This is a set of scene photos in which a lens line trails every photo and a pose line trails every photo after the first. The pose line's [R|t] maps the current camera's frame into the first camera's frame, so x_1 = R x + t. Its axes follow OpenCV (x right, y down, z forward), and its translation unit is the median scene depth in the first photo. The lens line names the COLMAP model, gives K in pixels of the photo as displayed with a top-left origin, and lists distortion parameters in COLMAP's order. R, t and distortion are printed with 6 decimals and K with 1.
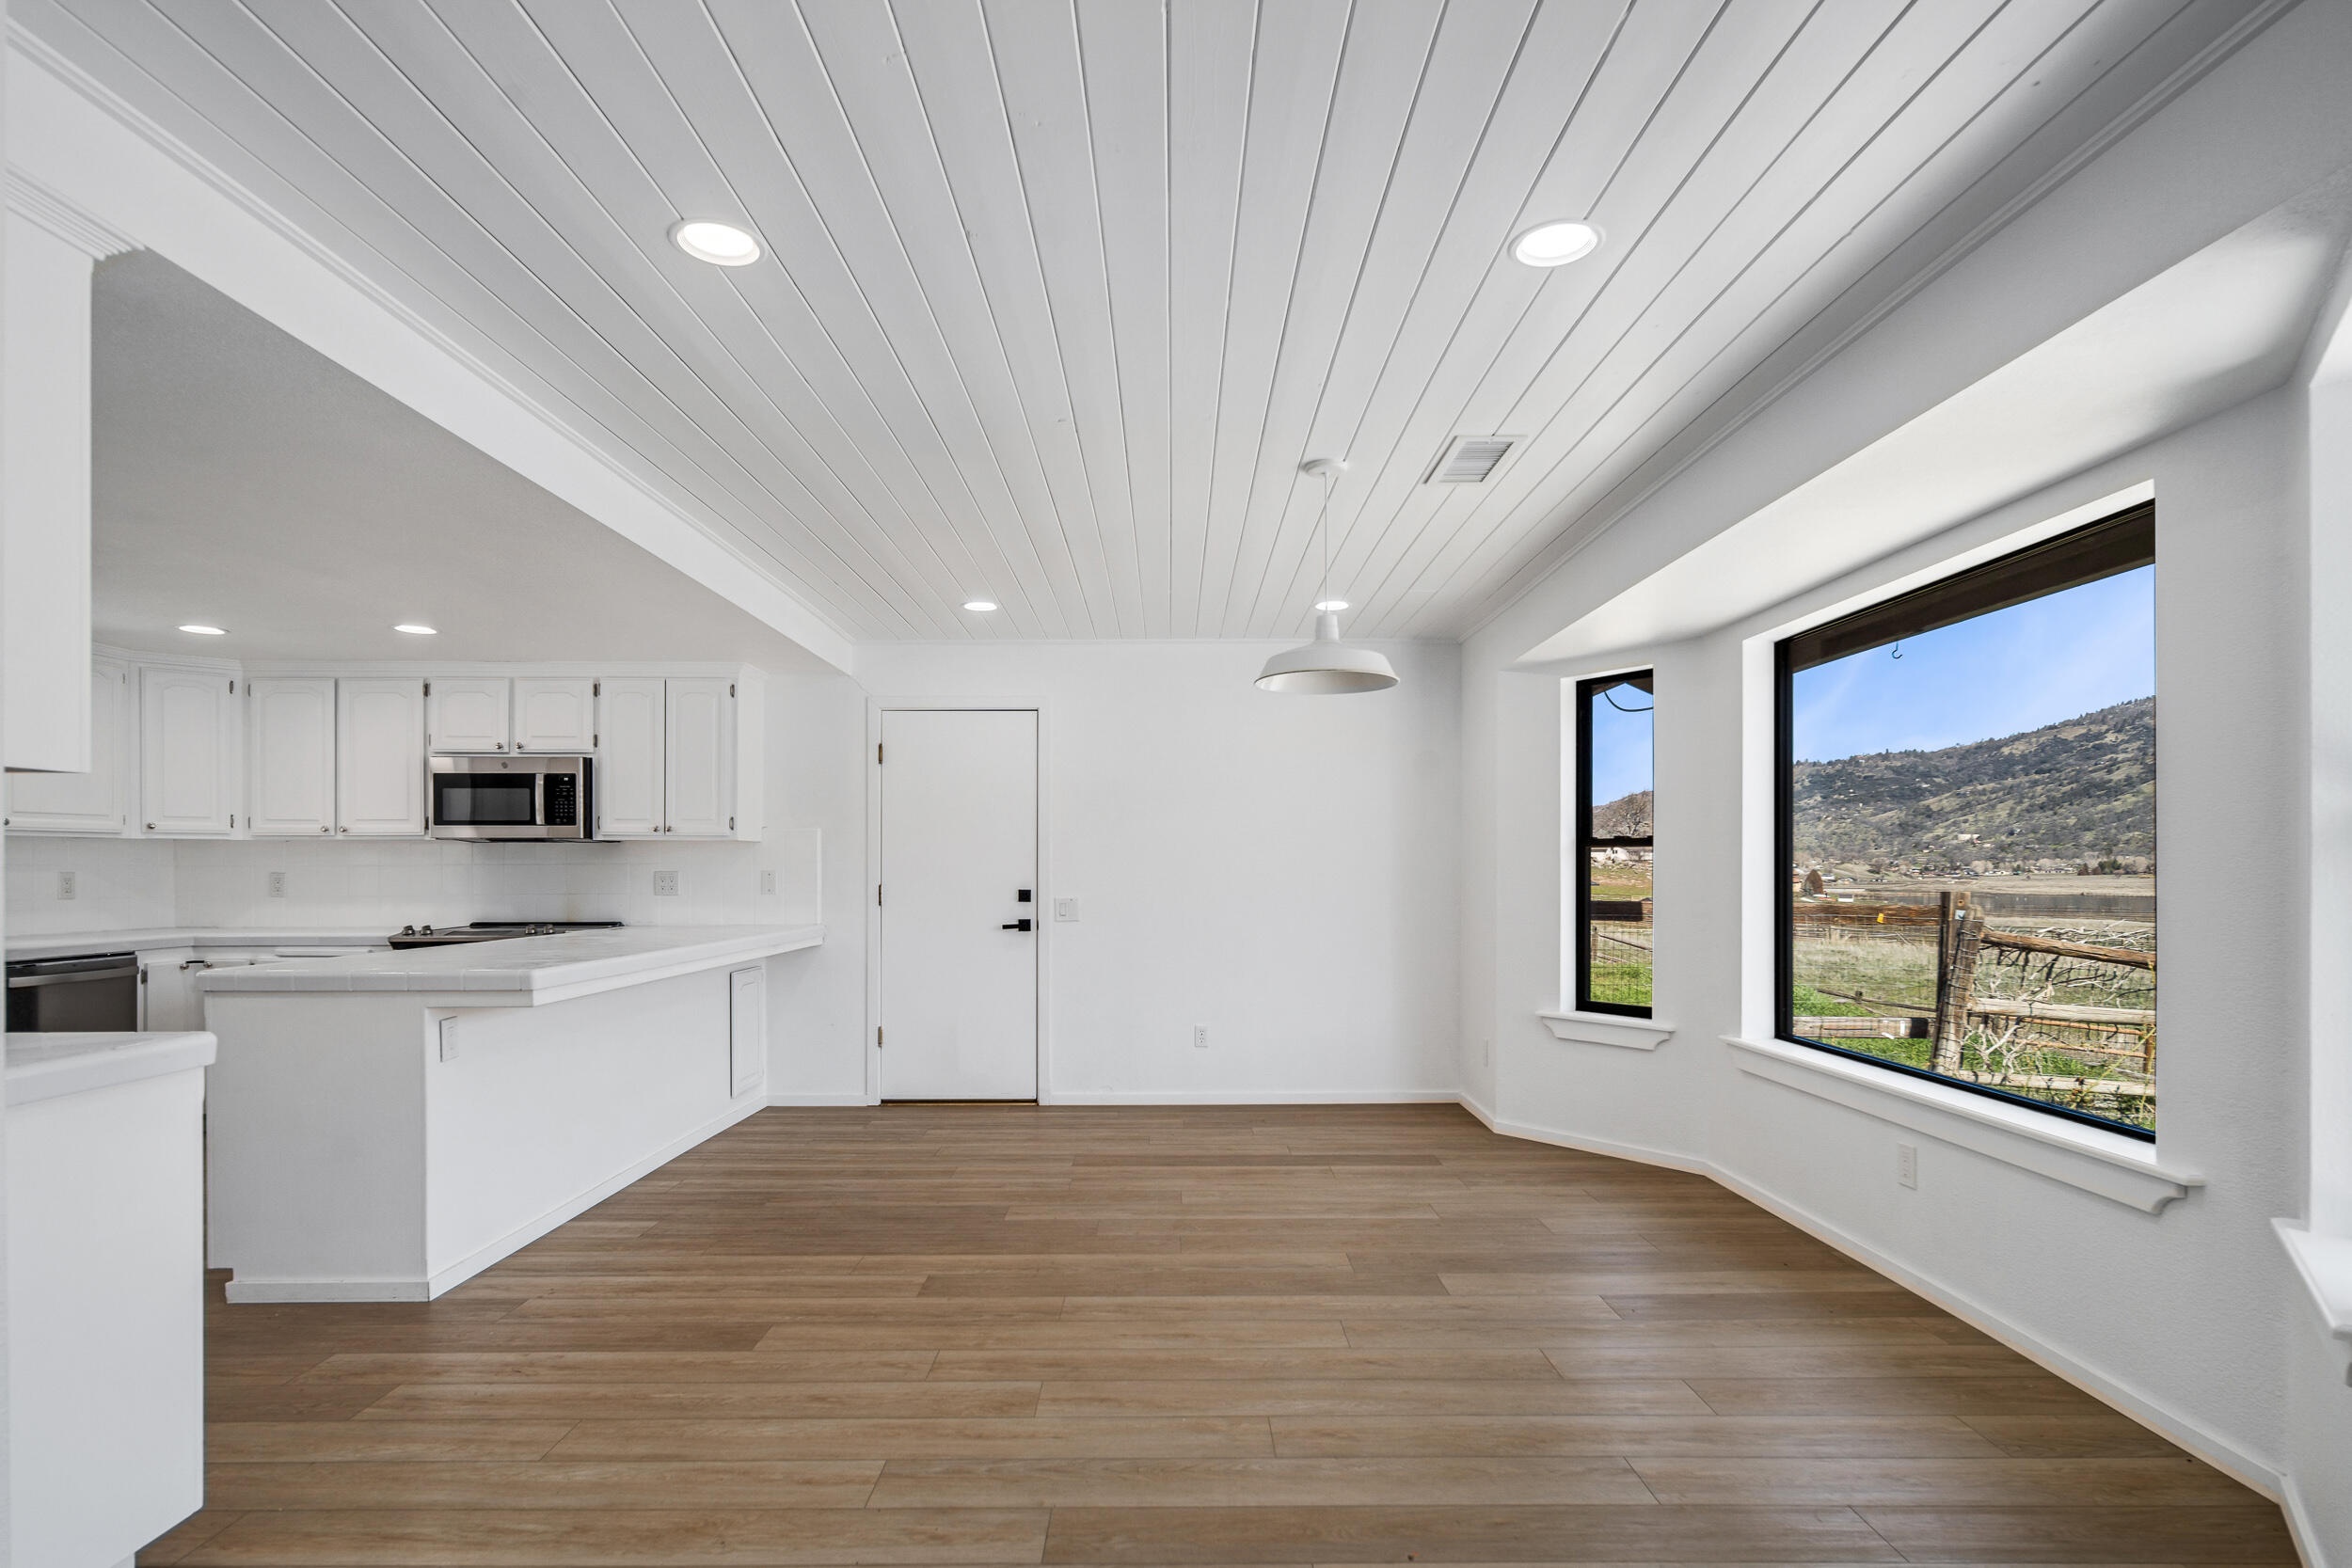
lens RADIAL K [[1154.6, 0, 1161.5], [0, 1154.6, 875.9], [0, 0, 1]] dist [0.008364, -0.000483]
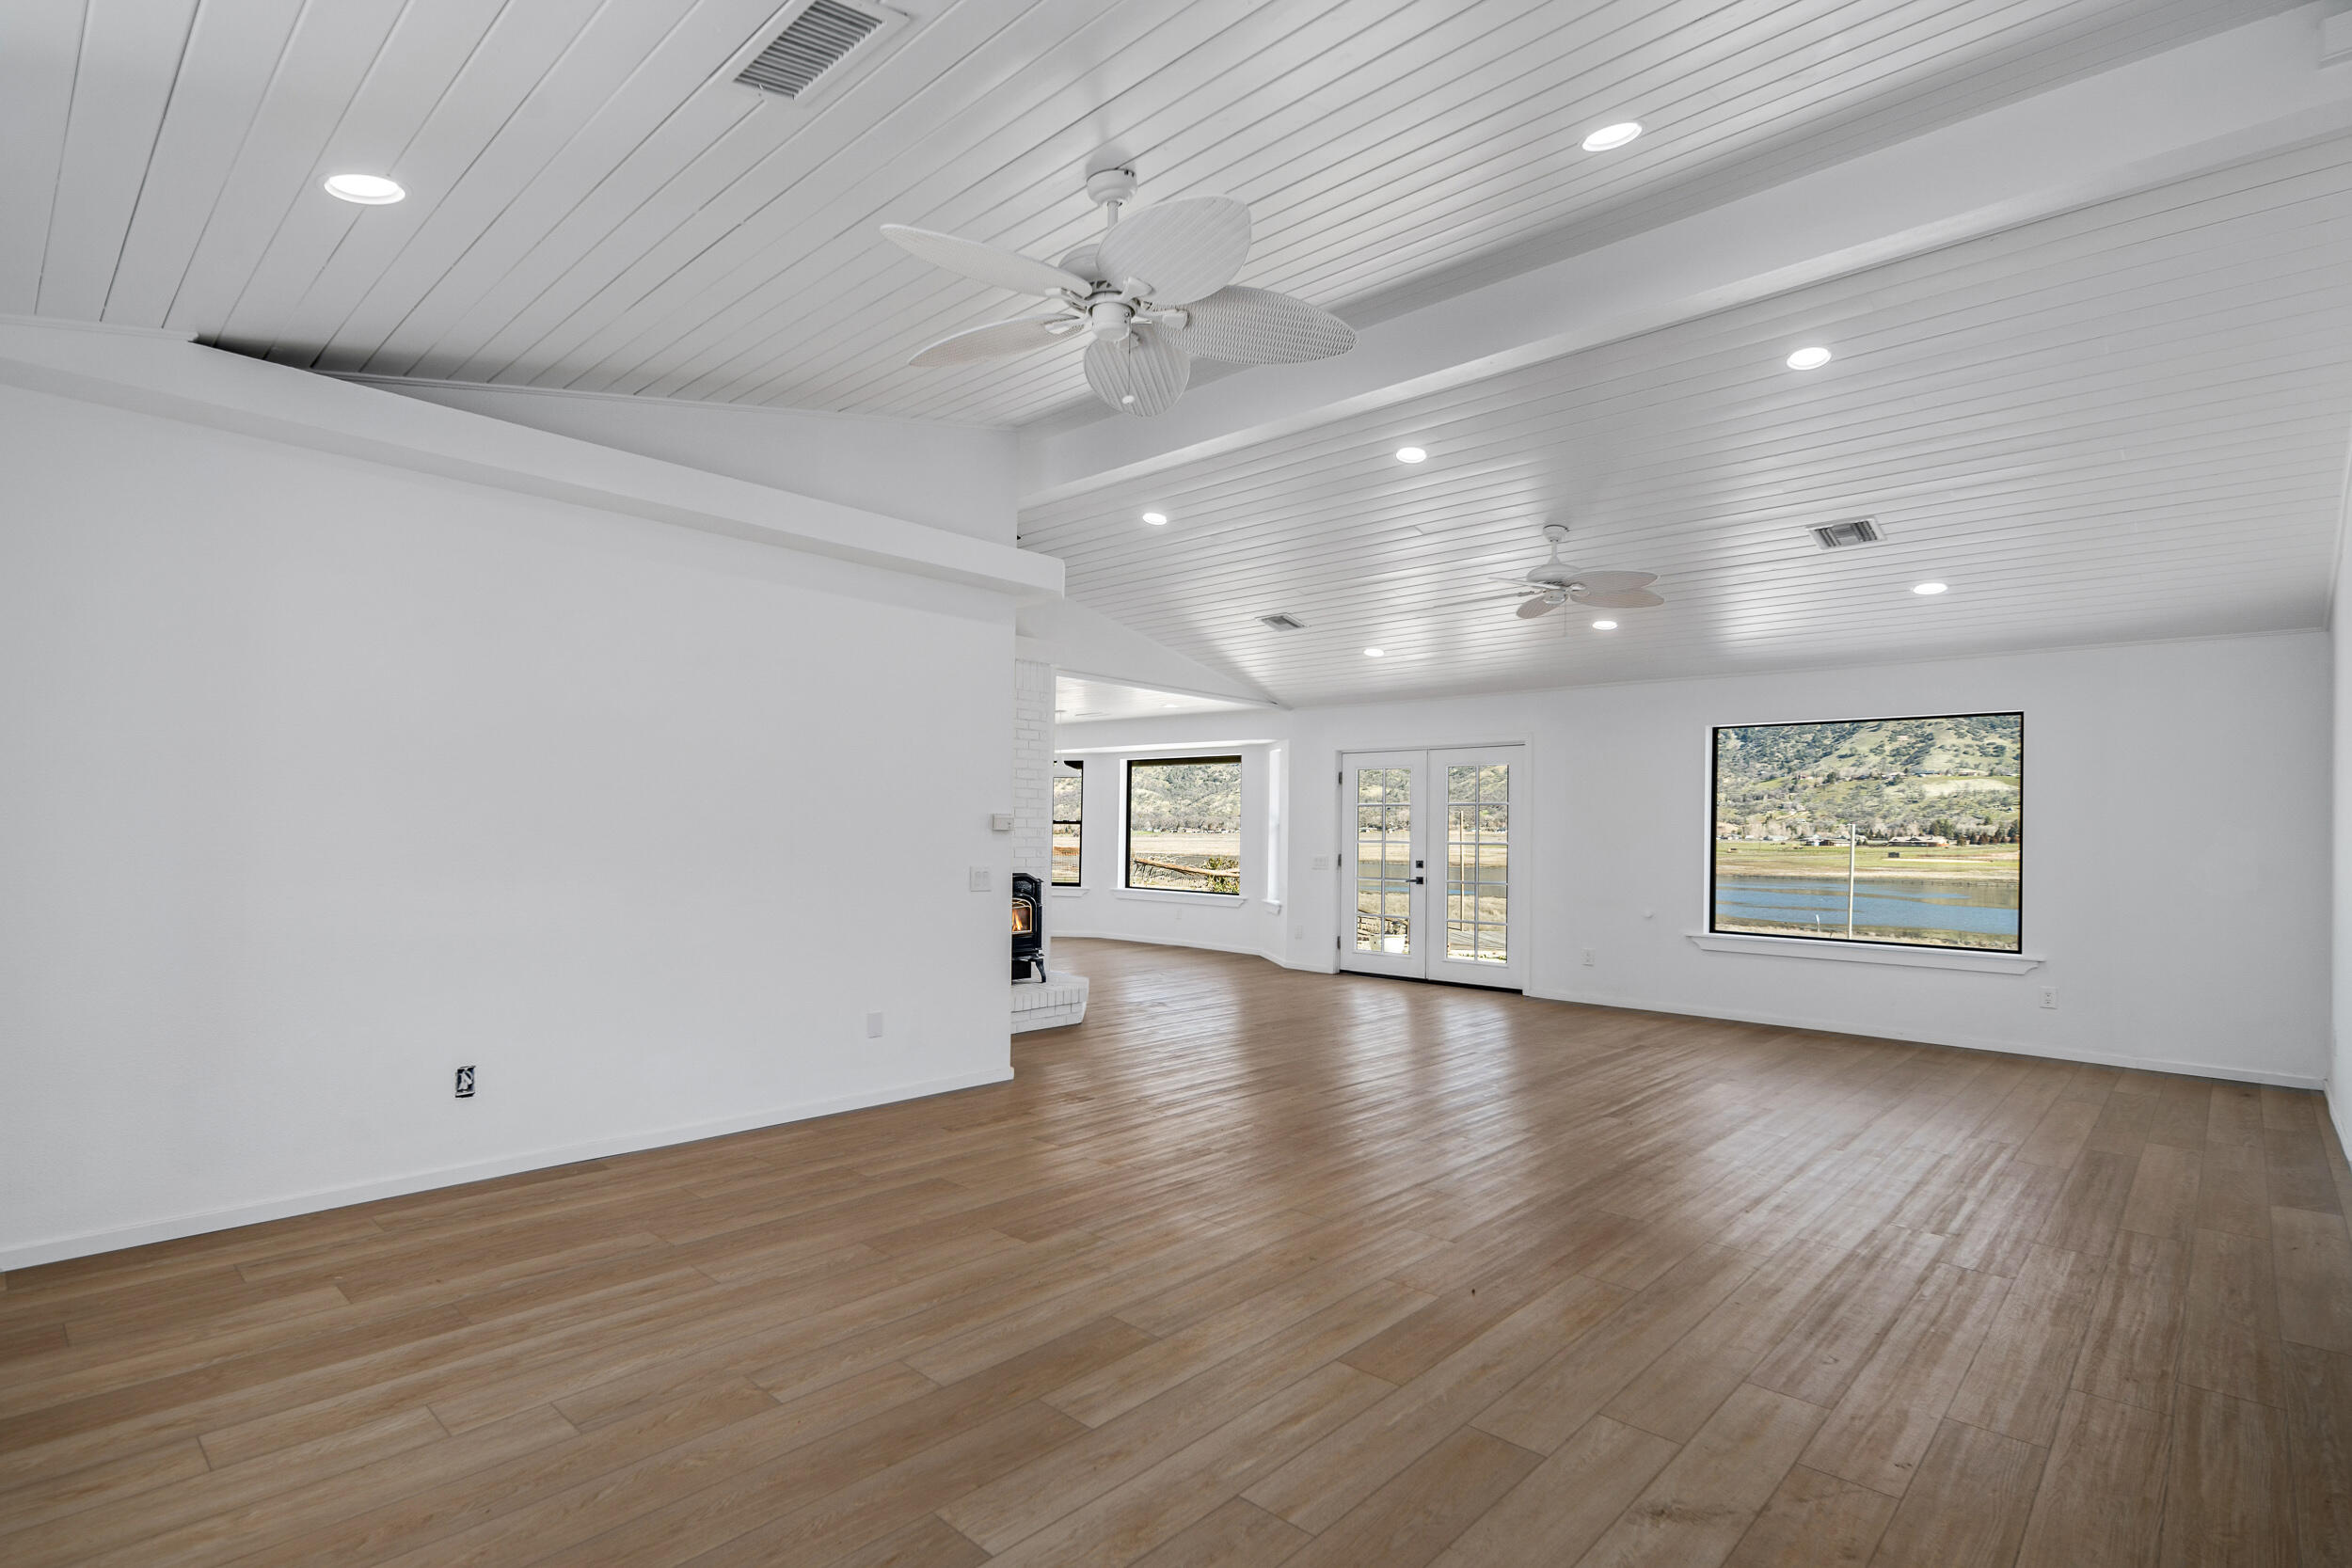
lens RADIAL K [[1154.6, 0, 1190.2], [0, 1154.6, 799.0], [0, 0, 1]] dist [0.008364, -0.000483]
pose [[0.664266, 0.035153, 0.746669, -1.301924], [-0.015022, 0.999320, -0.033683, 0.003020], [-0.747345, 0.011158, 0.664343, -0.919383]]
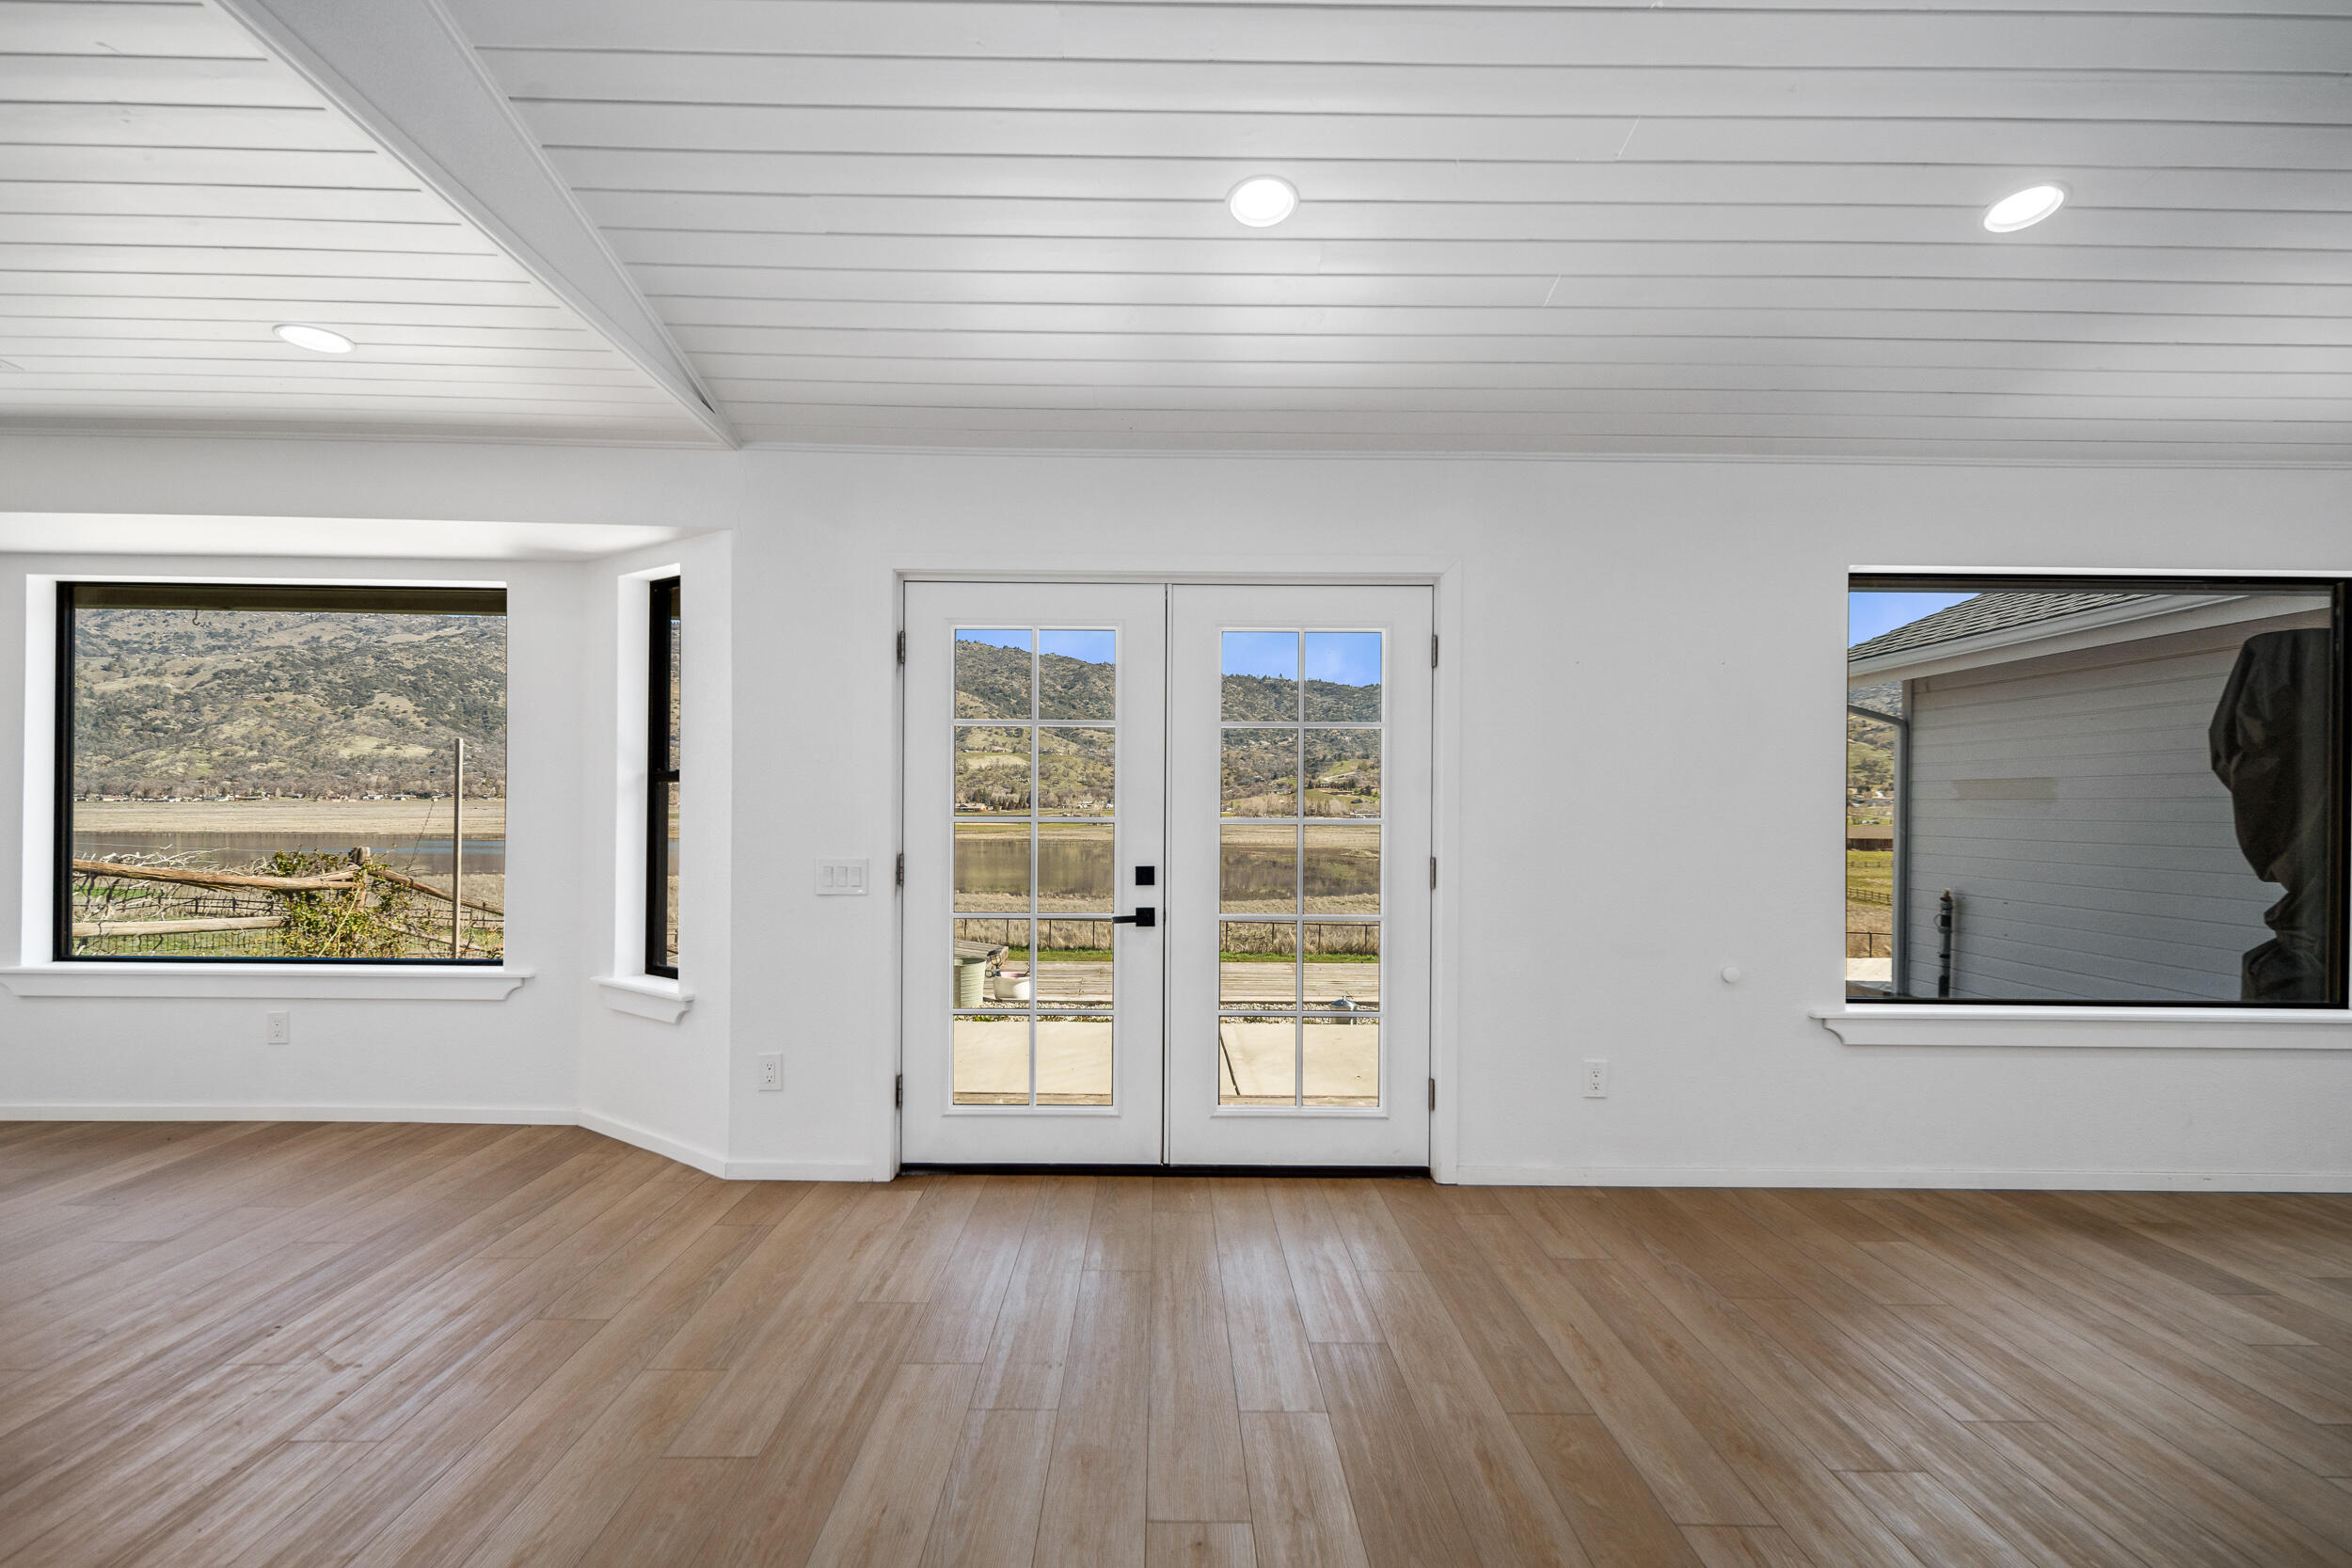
lens RADIAL K [[1154.6, 0, 1166.1], [0, 1154.6, 815.0], [0, 0, 1]] dist [0.008364, -0.000483]
pose [[-0.012654, 0.000330, 0.999920, -0.419758], [-0.006367, 0.999980, -0.000411, 0.002031], [-0.999900, -0.006372, -0.012652, 0.009009]]
